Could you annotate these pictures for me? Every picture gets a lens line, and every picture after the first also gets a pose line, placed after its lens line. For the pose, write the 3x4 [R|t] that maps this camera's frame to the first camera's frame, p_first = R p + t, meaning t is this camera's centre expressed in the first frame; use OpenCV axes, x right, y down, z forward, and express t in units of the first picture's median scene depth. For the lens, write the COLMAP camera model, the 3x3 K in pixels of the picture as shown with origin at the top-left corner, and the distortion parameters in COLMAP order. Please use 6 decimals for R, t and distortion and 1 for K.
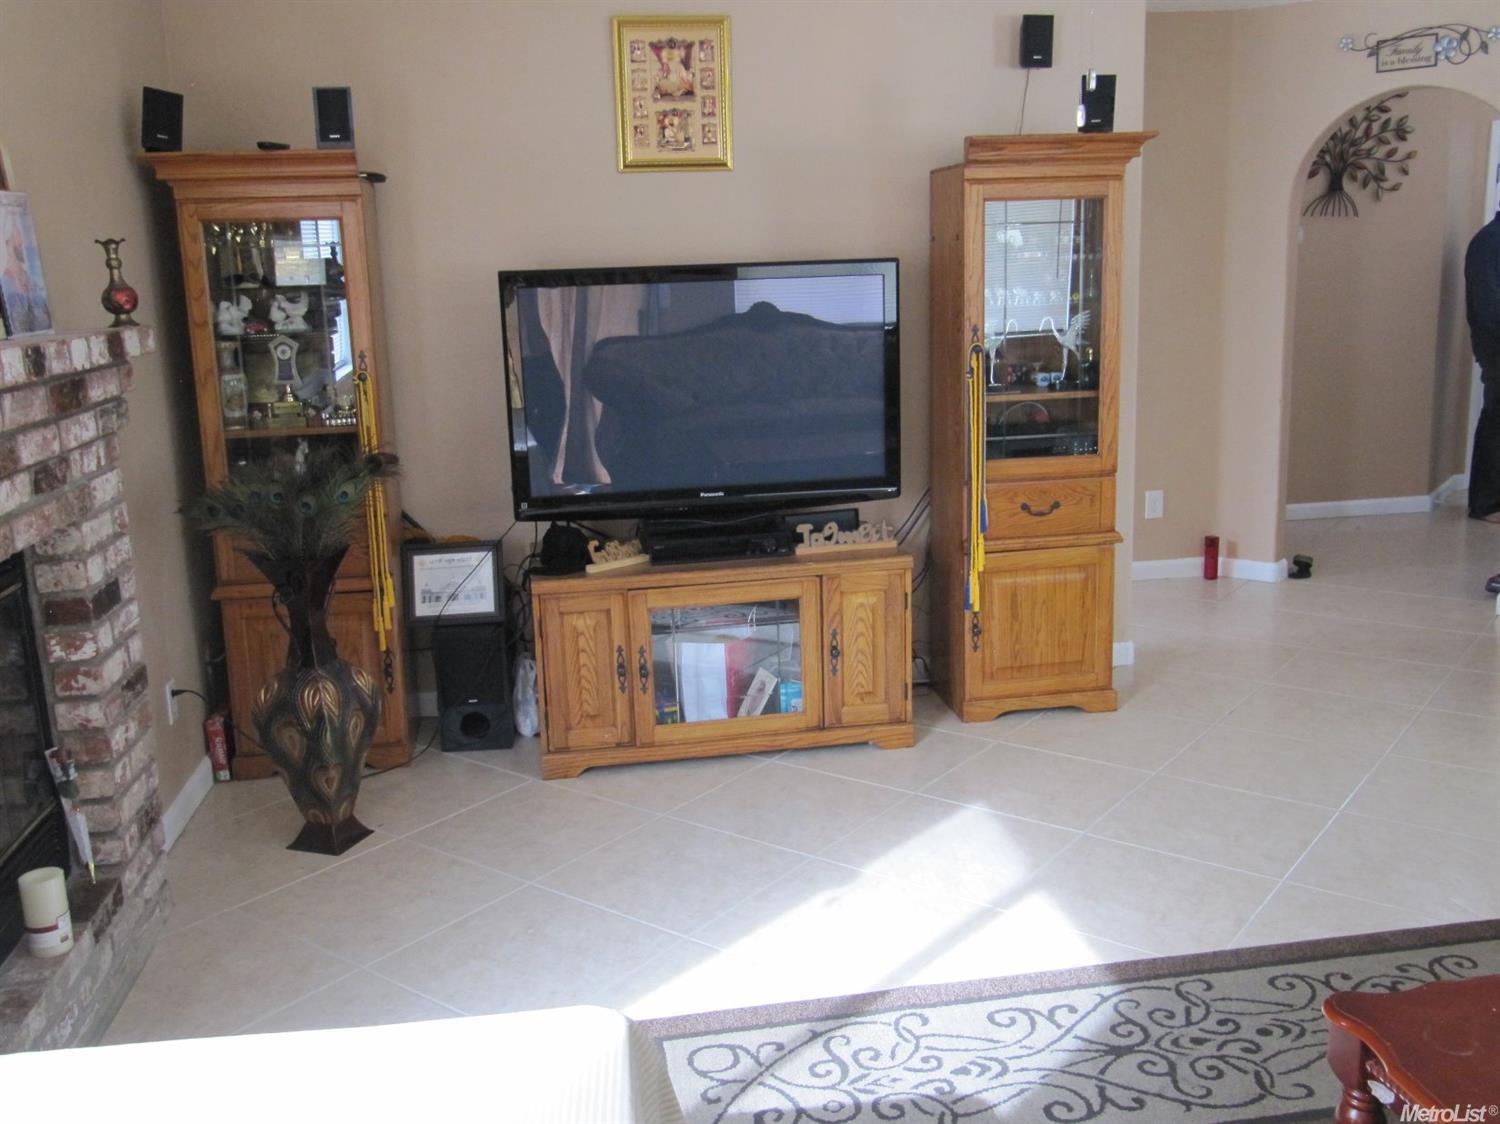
lens RADIAL K [[1372.5, 0, 749.9], [0, 1372.5, 553.1], [0, 0, 1]] dist [-0.005447, 0.000000]
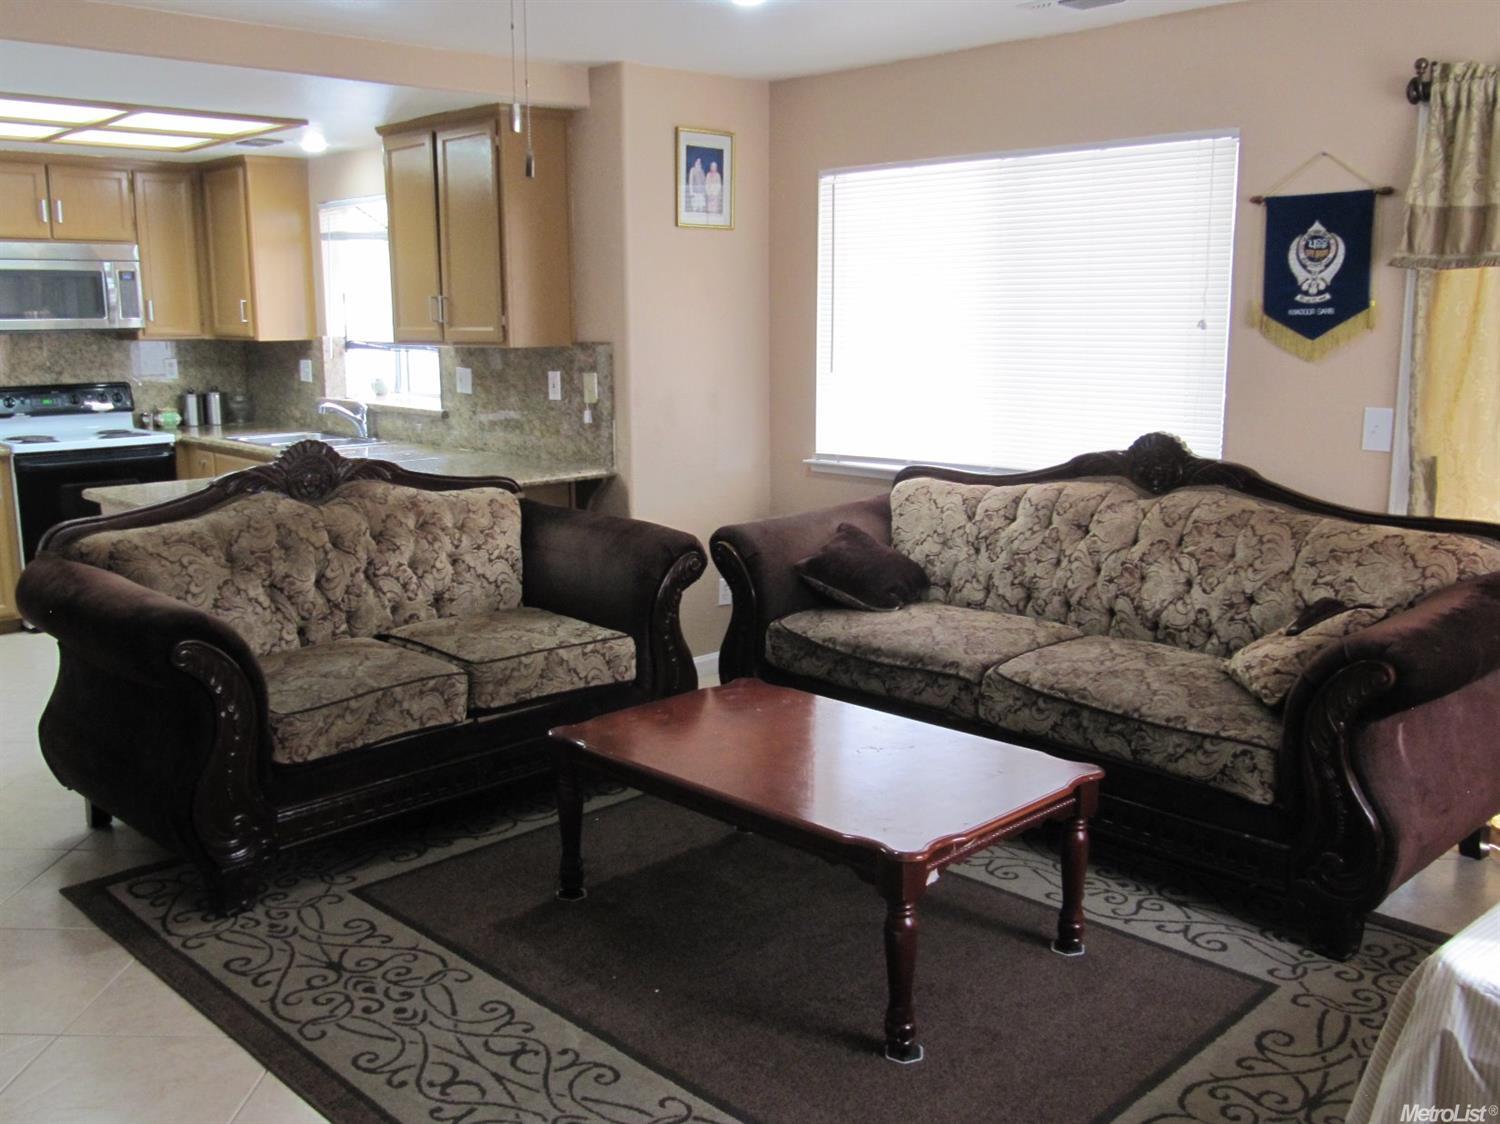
lens RADIAL K [[1372.5, 0, 741.4], [0, 1372.5, 562.3], [0, 0, 1]] dist [-0.005447, 0.000000]
pose [[-0.577560, -0.109536, 0.808966, -0.261099], [0.197099, 0.942930, 0.268394, -0.164972], [-0.792197, 0.314460, -0.523010, 0.779877]]
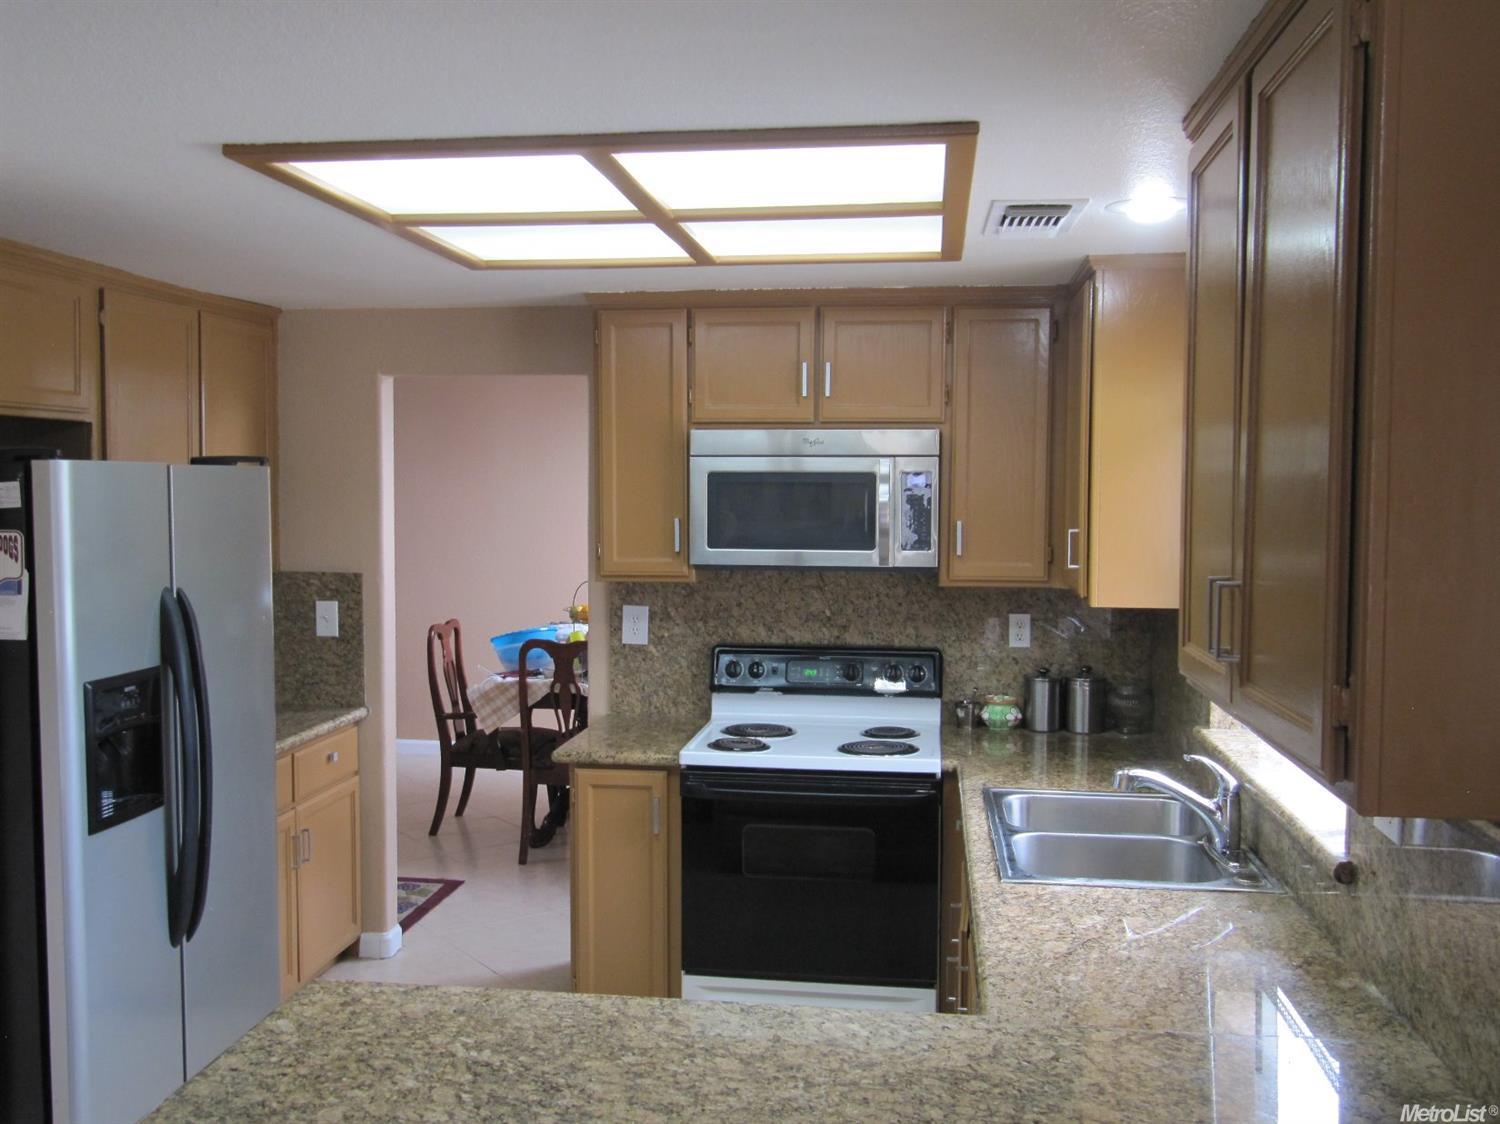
lens RADIAL K [[1372.5, 0, 738.4], [0, 1372.5, 560.1], [0, 0, 1]] dist [-0.005447, 0.000000]
pose [[0.272949, -0.019867, 0.961823, 0.527047], [0.186961, 0.981820, -0.032776, -0.130888], [-0.943687, 0.188770, 0.271701, 0.282590]]
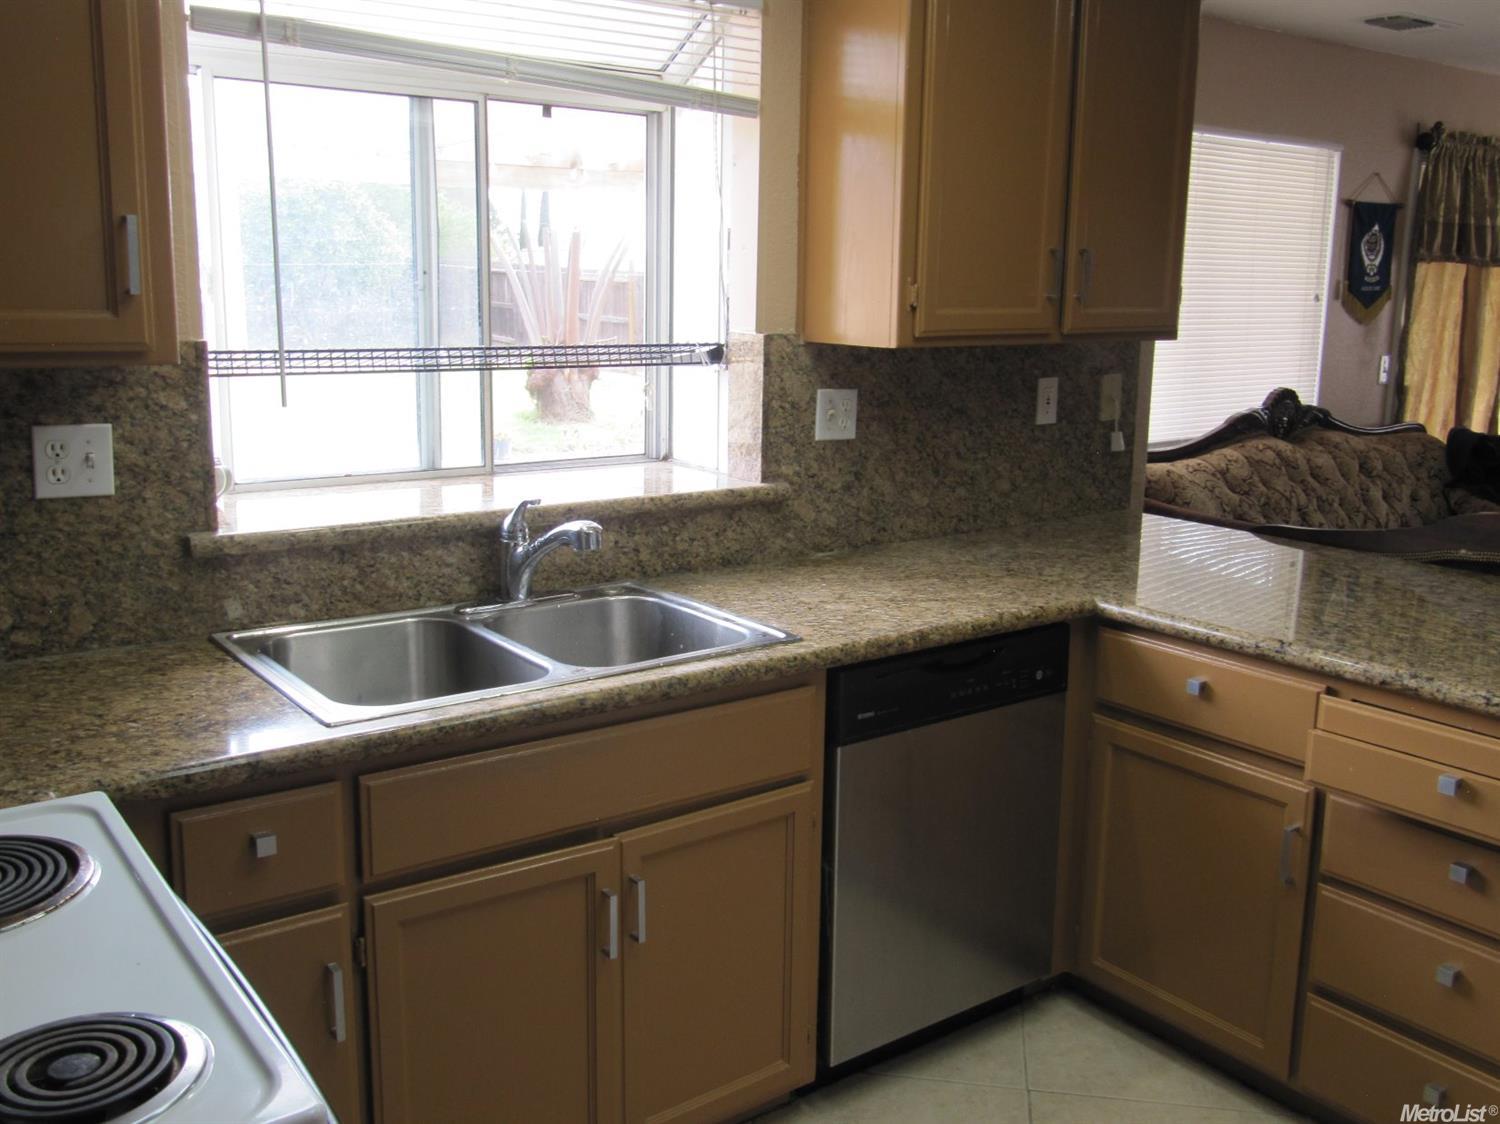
lens RADIAL K [[1372.5, 0, 750.4], [0, 1372.5, 553.8], [0, 0, 1]] dist [-0.005447, 0.000000]
pose [[-0.878624, 0.115632, -0.463302, 1.412703], [-0.085498, 0.916464, 0.390875, -0.223307], [0.469797, 0.383043, -0.795341, 0.774317]]
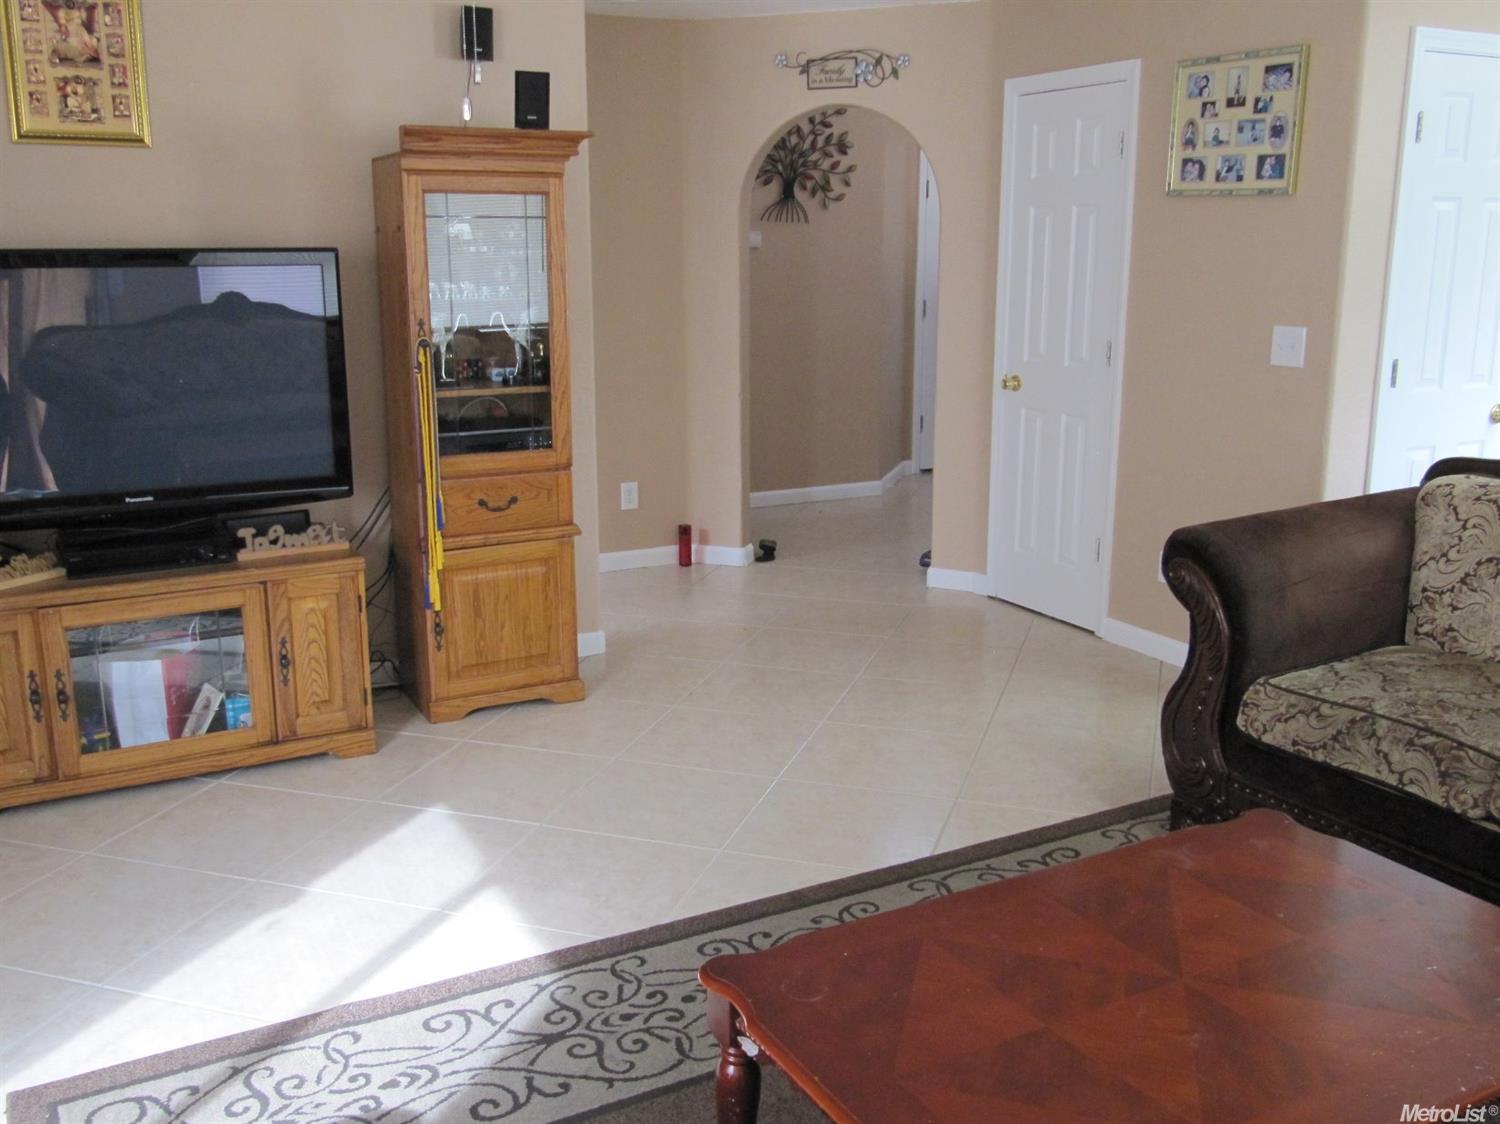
lens RADIAL K [[1372.5, 0, 739.9], [0, 1372.5, 561.5], [0, 0, 1]] dist [-0.005447, 0.000000]
pose [[0.943202, -0.043334, 0.329381, 0.047908], [0.039950, 0.999056, 0.017037, -0.000652], [-0.329809, -0.002910, 0.944043, -0.001530]]
